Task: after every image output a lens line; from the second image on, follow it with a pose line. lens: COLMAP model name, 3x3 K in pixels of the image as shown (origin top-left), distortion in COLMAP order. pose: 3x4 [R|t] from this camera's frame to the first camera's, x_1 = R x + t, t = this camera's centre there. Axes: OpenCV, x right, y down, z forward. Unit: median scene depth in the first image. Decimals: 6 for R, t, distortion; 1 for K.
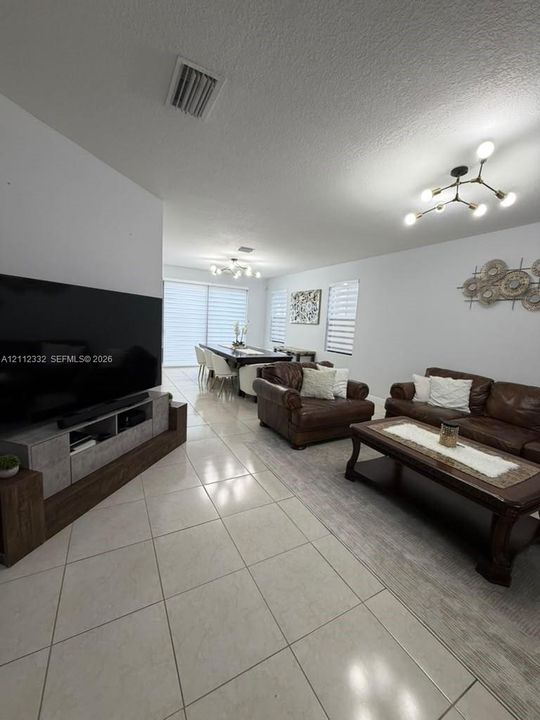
lens RADIAL K [[285.2, 0, 268.5], [0, 285.2, 359.9], [0, 0, 1]] dist [-0.010878, -0.000156]
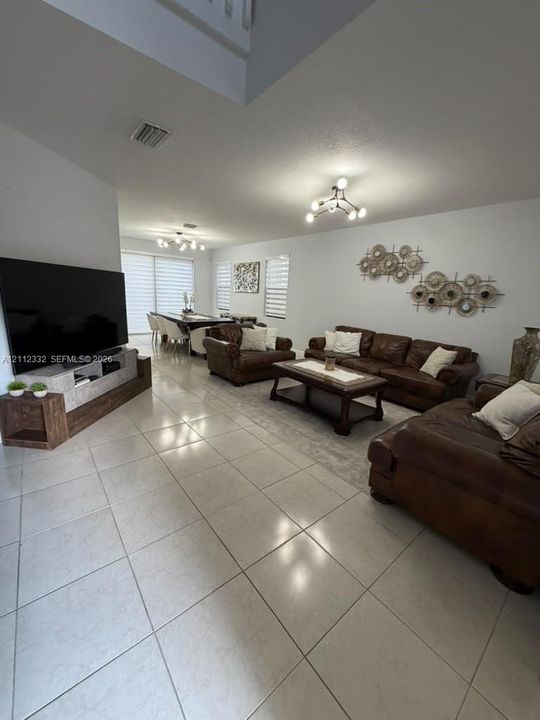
lens RADIAL K [[285.2, 0, 270.3], [0, 285.2, 358.3], [0, 0, 1]] dist [-0.010878, -0.000156]
pose [[0.983310, -0.045953, 0.176040, 0.015239], [0.027712, 0.994116, 0.104711, 0.034535], [-0.179816, -0.098085, 0.978798, -0.297335]]
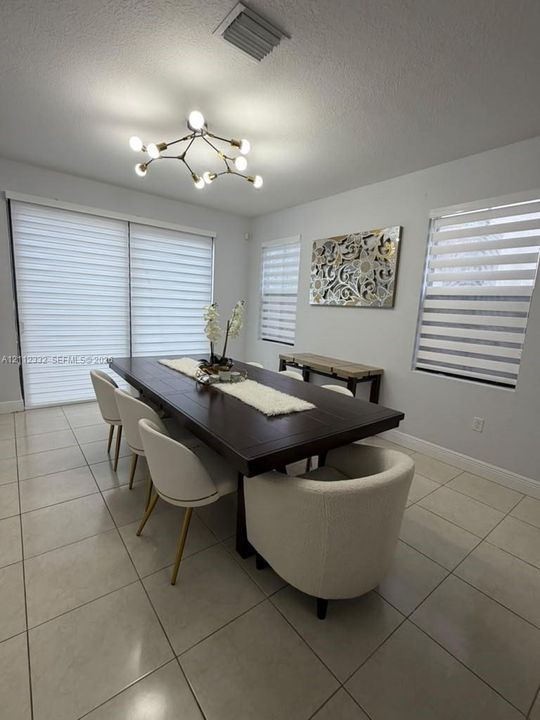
lens RADIAL K [[325.9, 0, 267.3], [0, 325.9, 359.9], [0, 0, 1]] dist [0.002294, 0.000209]
pose [[0.987131, -0.027118, 0.157598, -0.176914], [0.020477, 0.998839, 0.043609, -0.128613], [-0.158597, -0.039820, 0.986540, 0.964164]]
